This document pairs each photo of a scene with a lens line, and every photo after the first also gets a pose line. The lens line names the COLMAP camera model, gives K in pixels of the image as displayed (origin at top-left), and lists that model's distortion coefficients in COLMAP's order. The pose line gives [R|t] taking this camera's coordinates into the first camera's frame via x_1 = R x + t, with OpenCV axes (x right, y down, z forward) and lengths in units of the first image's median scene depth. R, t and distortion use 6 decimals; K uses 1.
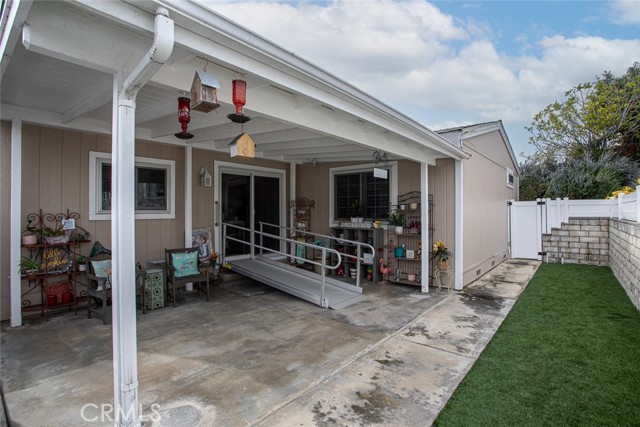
lens RADIAL K [[317.0, 0, 319.0], [0, 317.0, 208.5], [0, 0, 1]] dist [-0.070571, 0.031896]
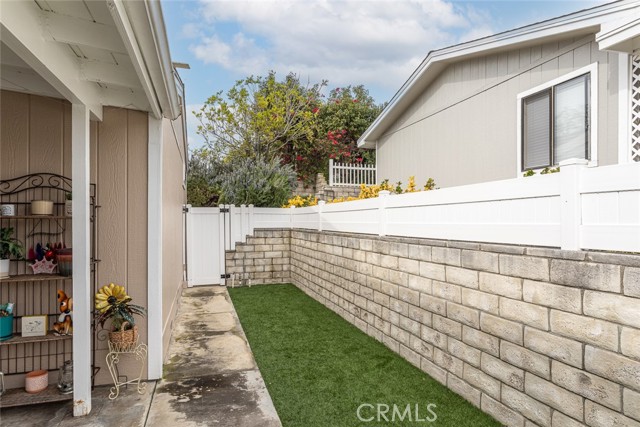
lens RADIAL K [[376.8, 0, 322.0], [0, 376.8, 222.1], [0, 0, 1]] dist [-0.000820, 0.000226]
pose [[0.524564, 0.000798, 0.851371, 0.053819], [-0.011527, 0.999915, 0.006166, 0.003070], [-0.851293, -0.013048, 0.524528, 0.327668]]
